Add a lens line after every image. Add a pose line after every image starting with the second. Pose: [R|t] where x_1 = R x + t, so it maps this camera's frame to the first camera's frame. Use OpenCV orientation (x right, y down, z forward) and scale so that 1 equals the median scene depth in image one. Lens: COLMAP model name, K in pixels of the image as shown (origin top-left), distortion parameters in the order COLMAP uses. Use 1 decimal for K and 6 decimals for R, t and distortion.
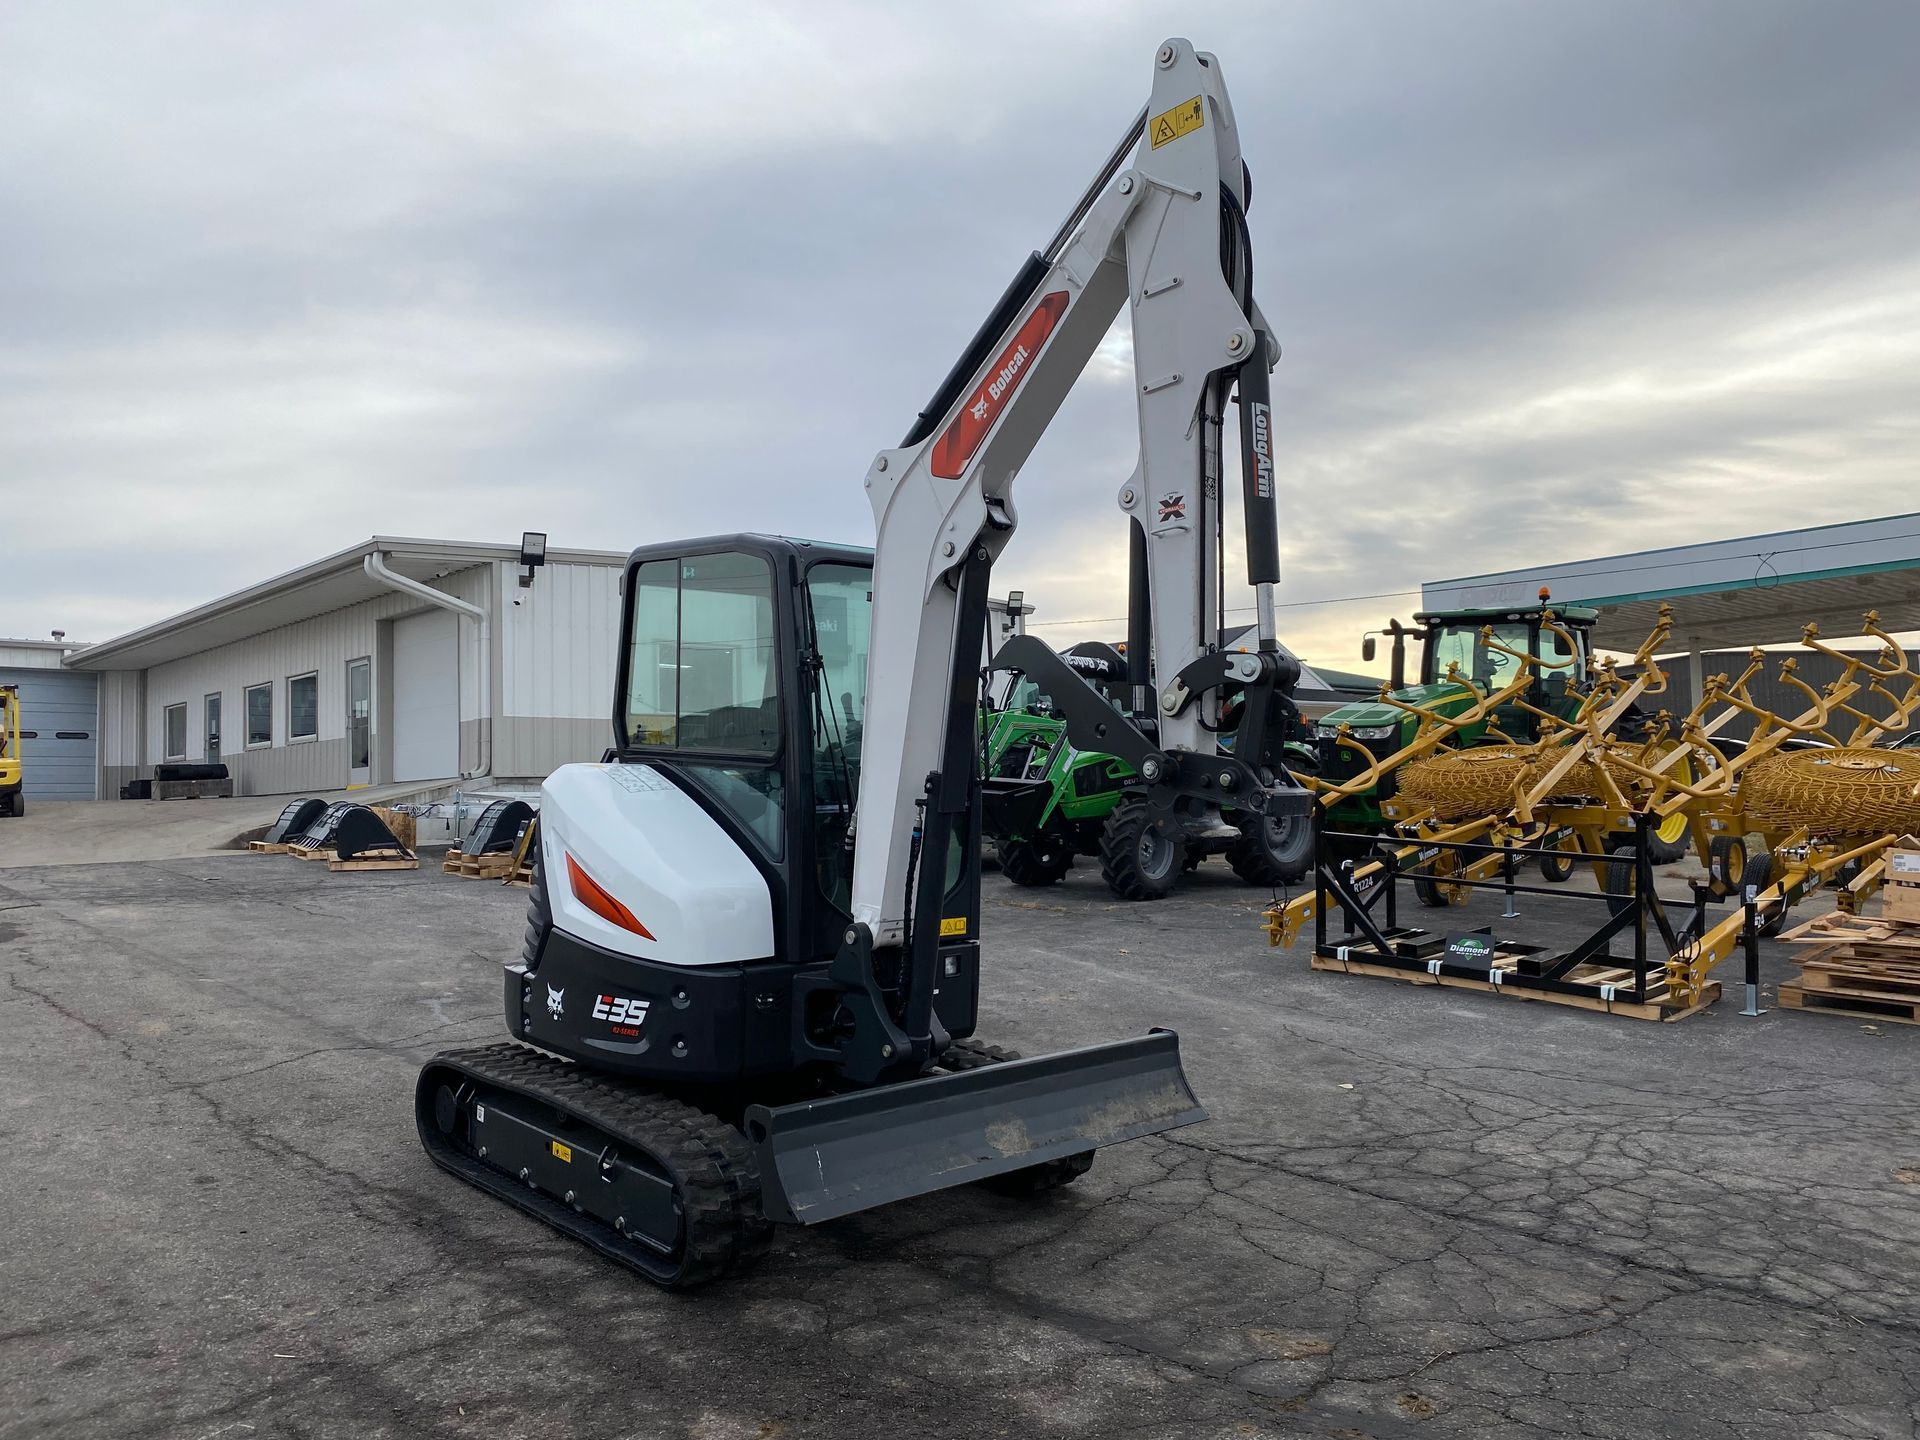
lens RADIAL K [[1465.6, 0, 978.0], [0, 1465.6, 716.8], [0, 0, 1]] dist [0.016448, -0.004582]
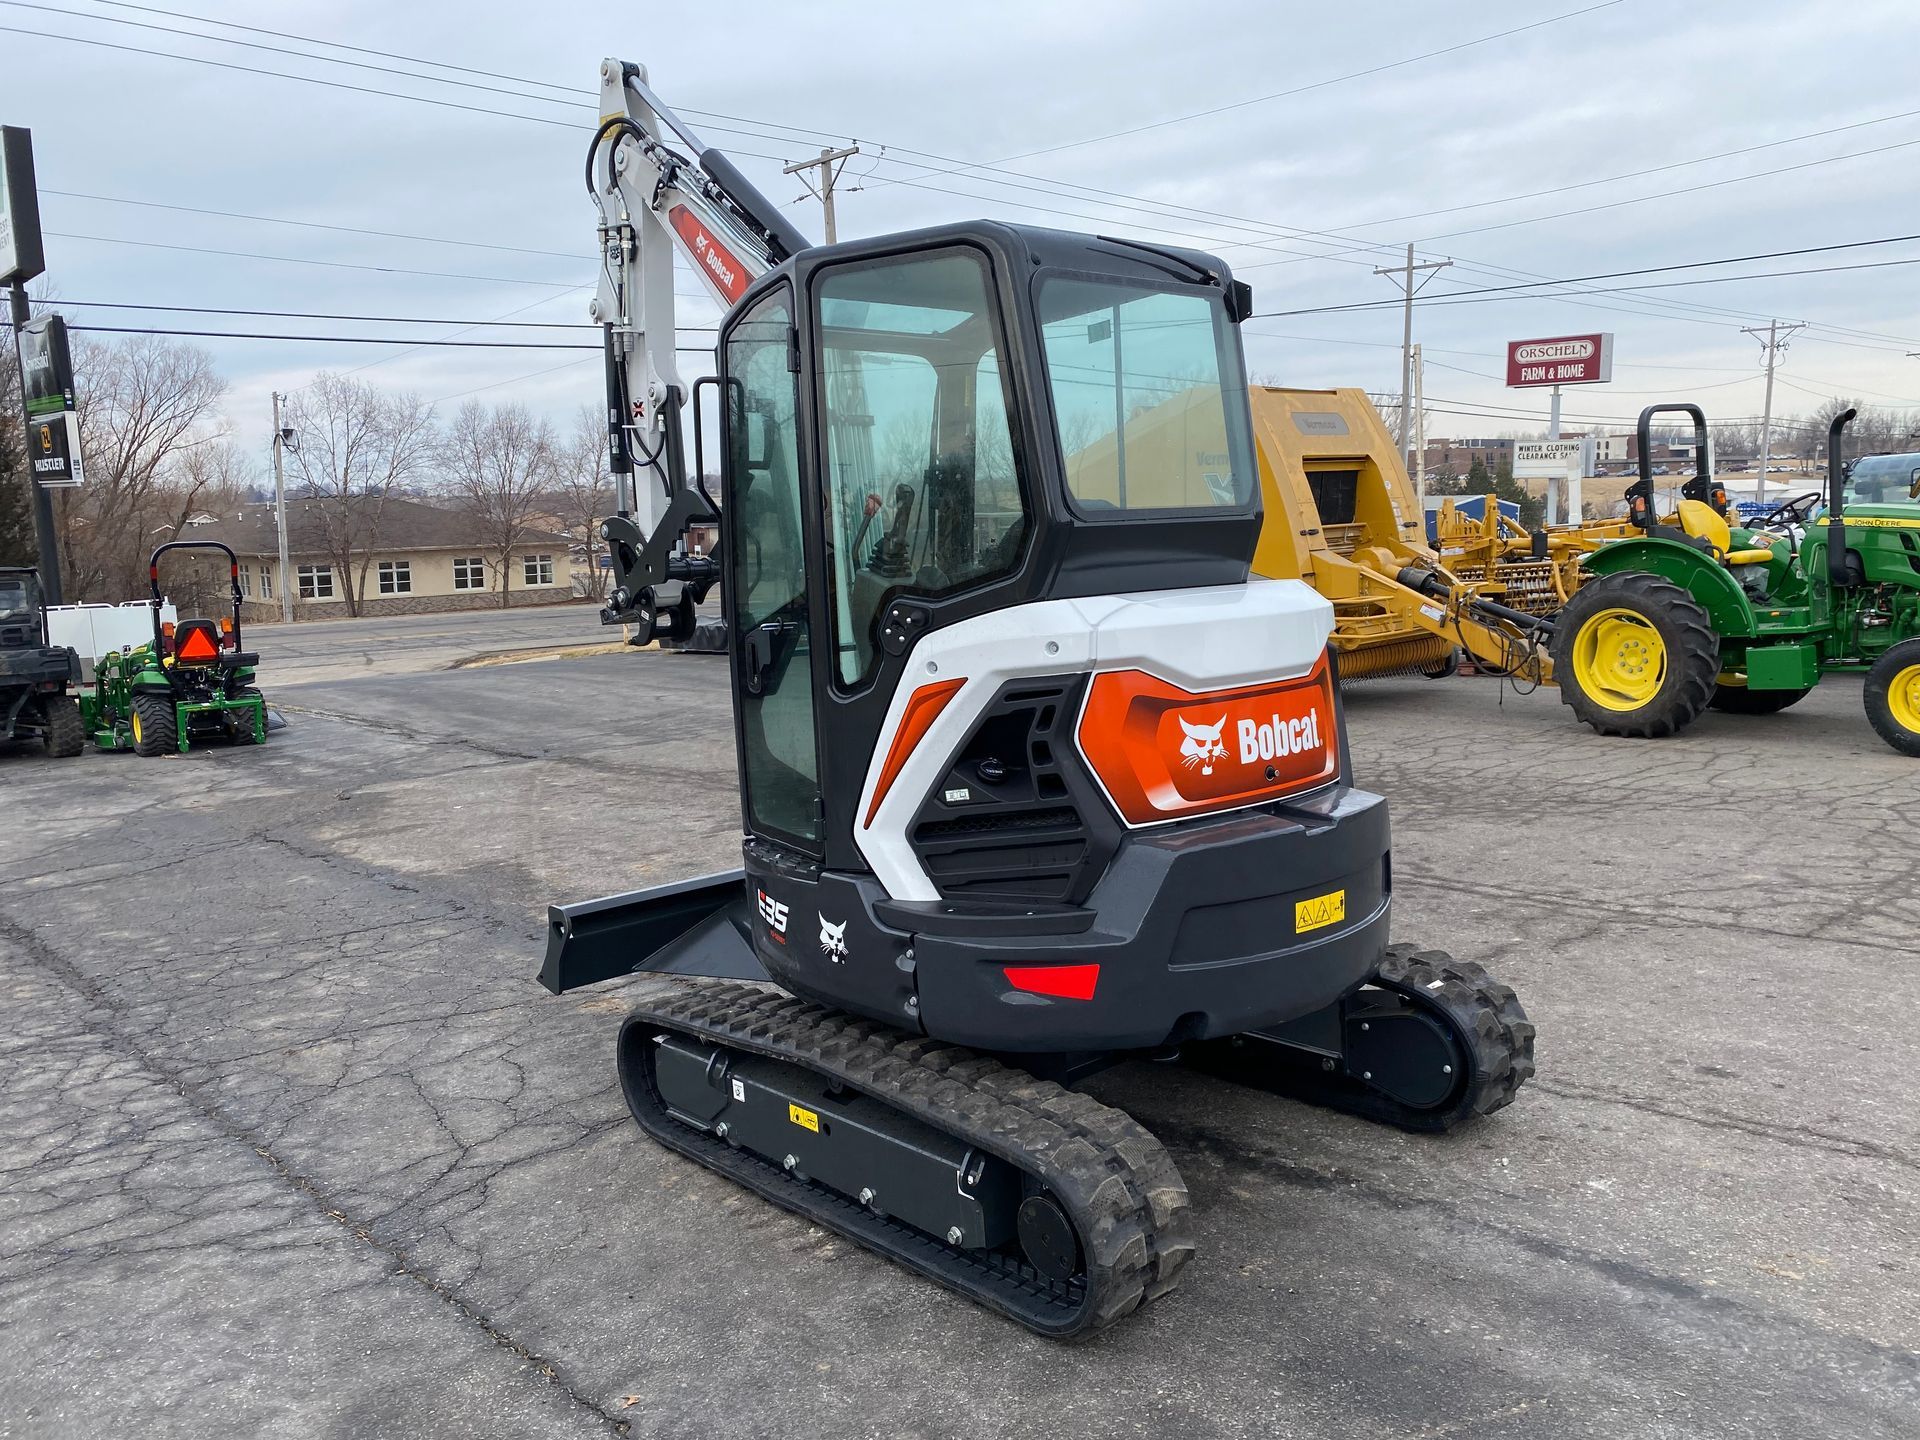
lens RADIAL K [[1465.6, 0, 978.0], [0, 1465.6, 716.8], [0, 0, 1]] dist [0.016448, -0.004582]
pose [[-0.998675, 0.041202, 0.030821, -0.162797], [0.043811, 0.995031, 0.089412, 0.031743], [-0.026984, 0.090644, -0.995518, 1.924151]]
